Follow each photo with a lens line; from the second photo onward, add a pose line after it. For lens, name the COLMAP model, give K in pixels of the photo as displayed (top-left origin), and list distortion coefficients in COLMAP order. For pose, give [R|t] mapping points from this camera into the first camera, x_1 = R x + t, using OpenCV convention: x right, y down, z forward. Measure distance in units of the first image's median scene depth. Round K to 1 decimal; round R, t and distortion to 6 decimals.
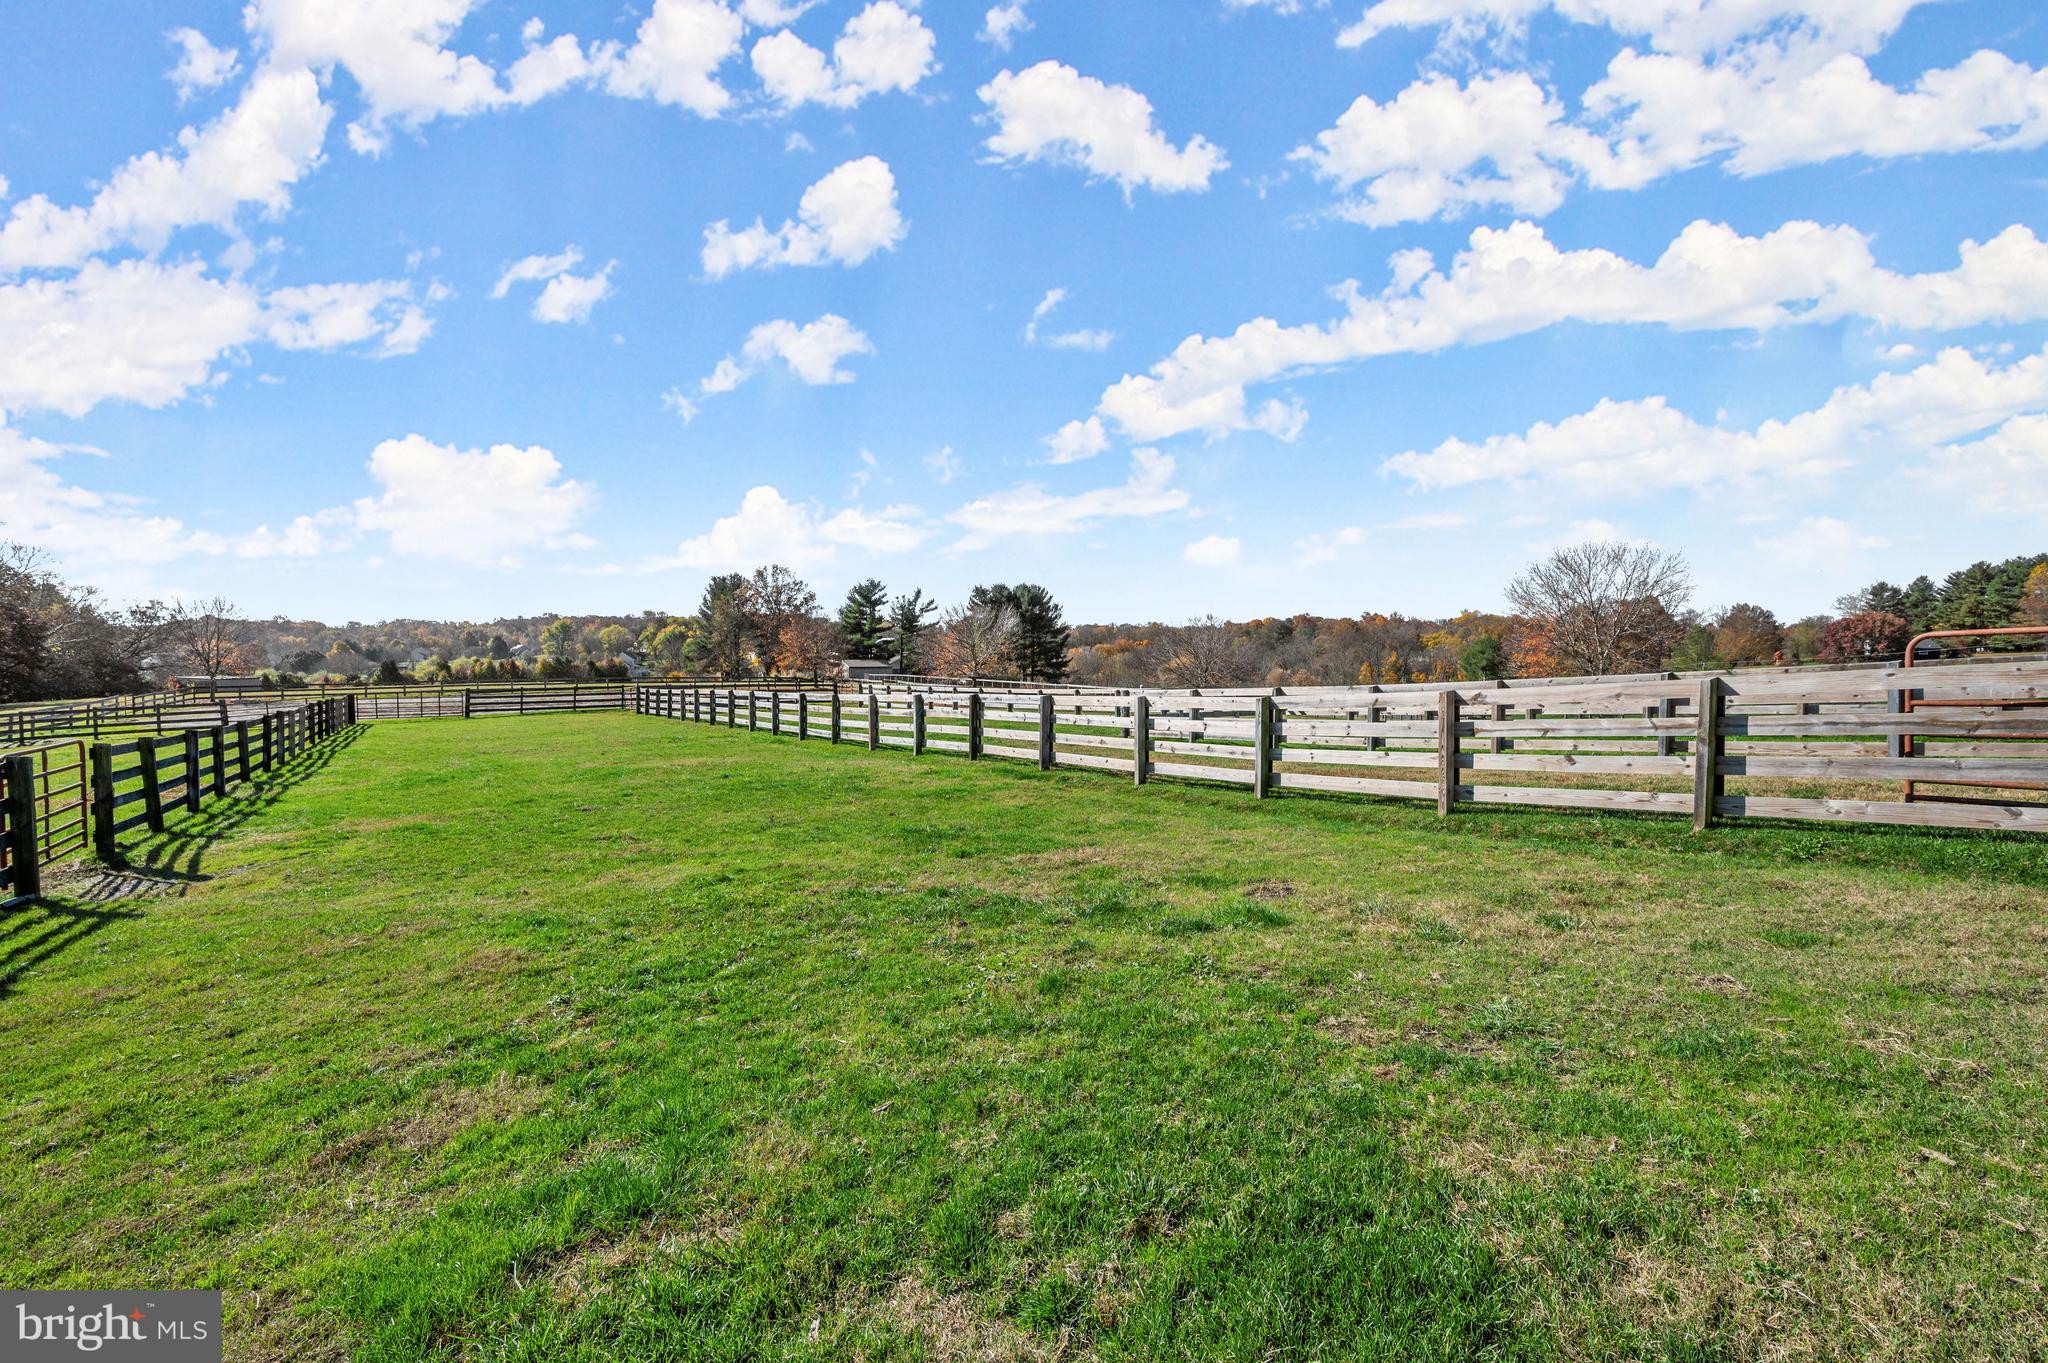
lens RADIAL K [[889.0, 0, 1024.0], [0, 889.0, 681.5], [0, 0, 1]] dist [0.000361, -0.000156]
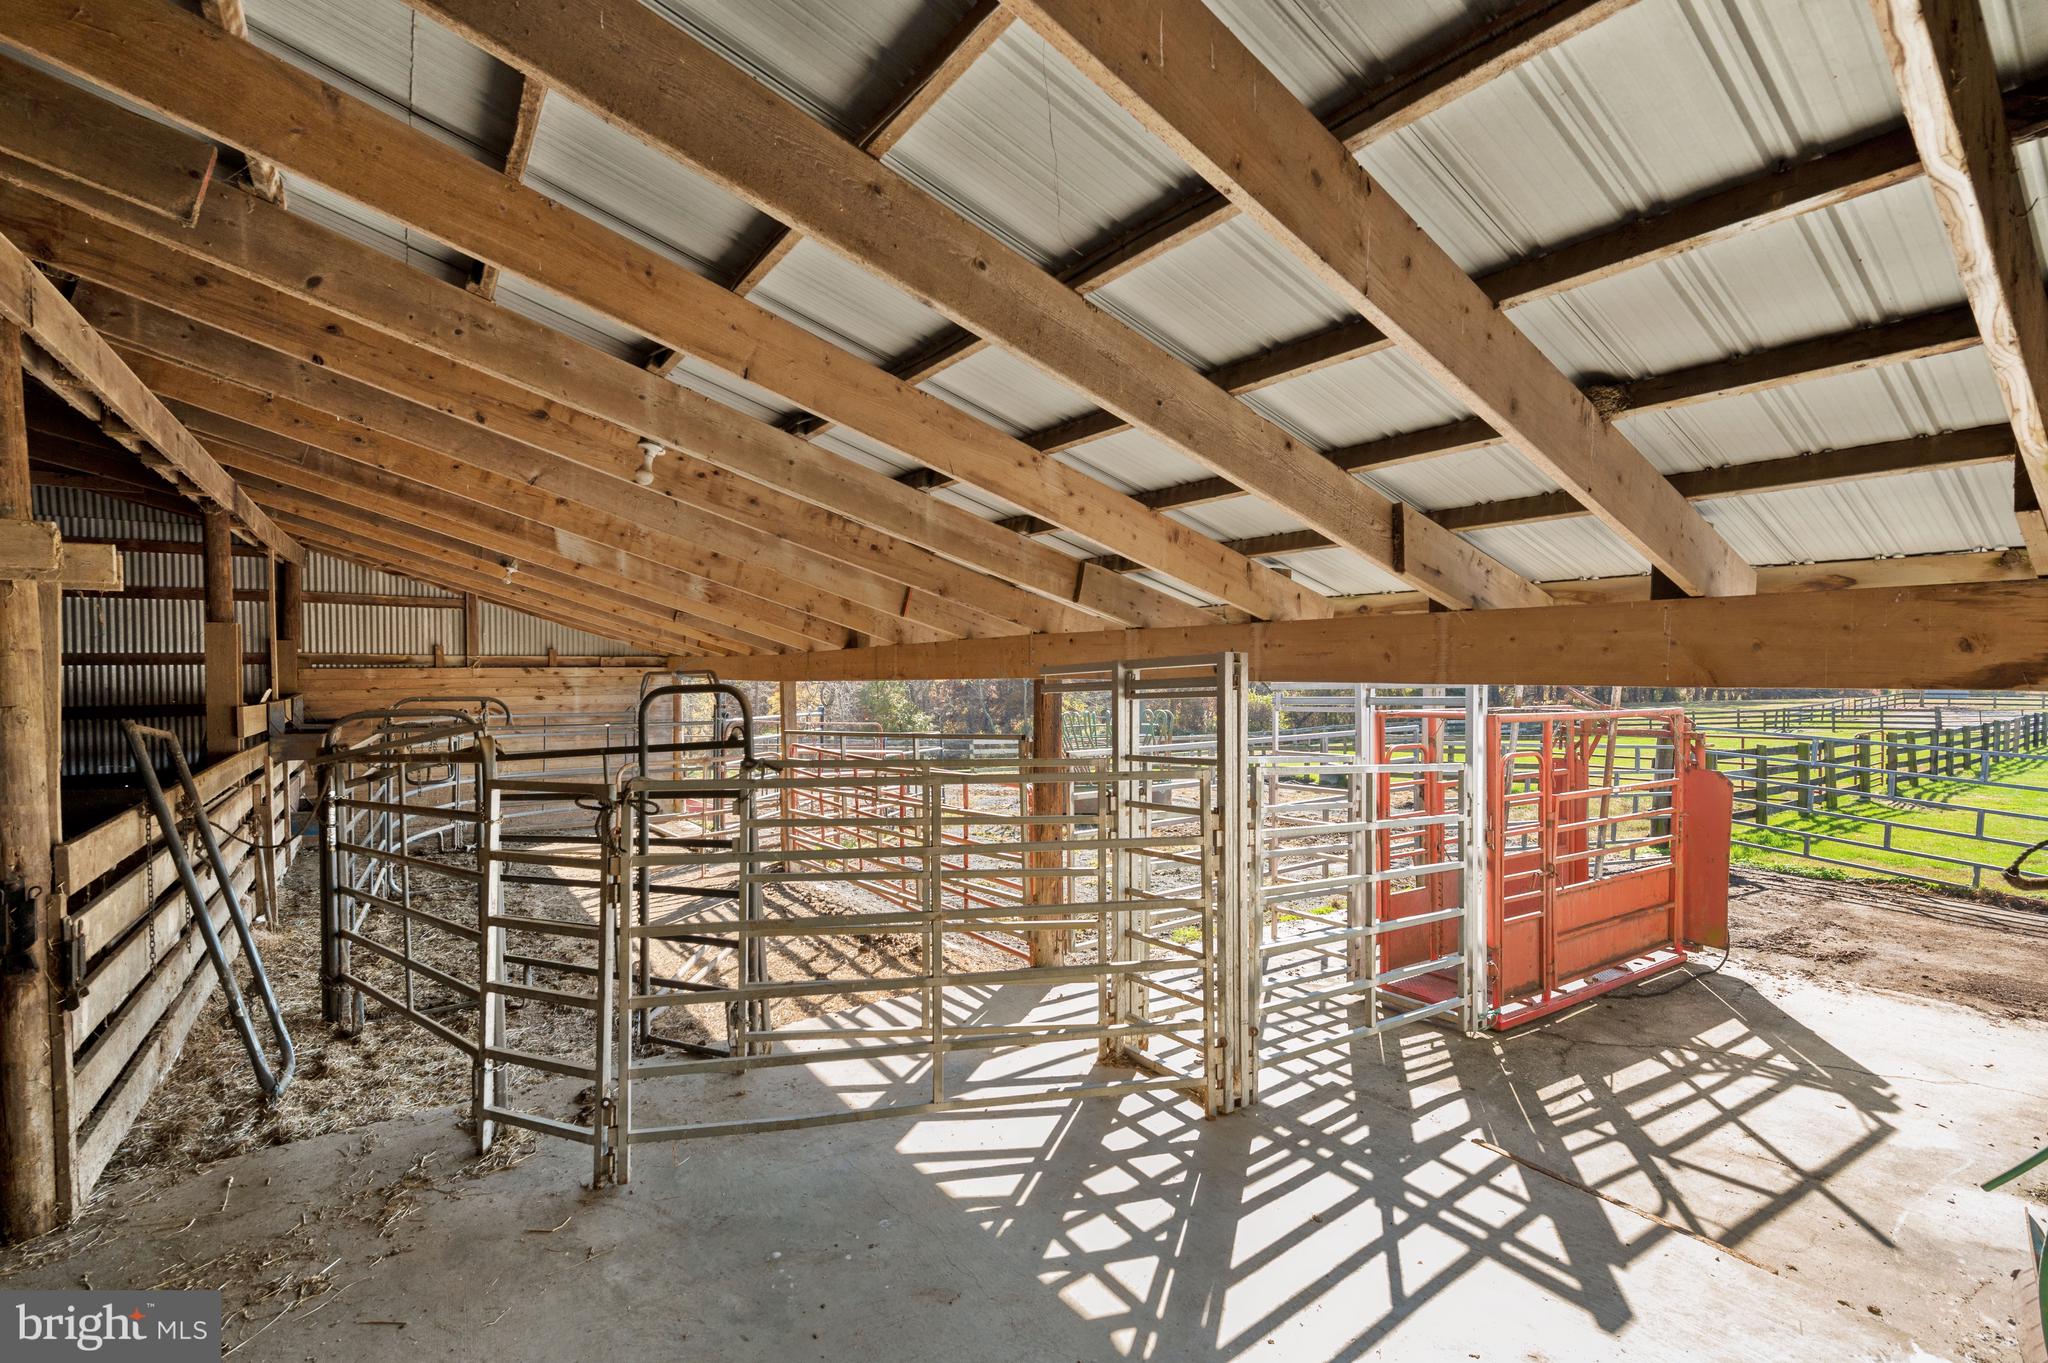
lens RADIAL K [[889.0, 0, 1024.0], [0, 889.0, 681.5], [0, 0, 1]] dist [0.000361, -0.000156]
pose [[0.047958, 0.024543, -0.998548, 0.210003], [-0.025570, 0.999401, 0.023336, -0.009424], [0.998522, 0.024414, 0.048557, -0.260917]]
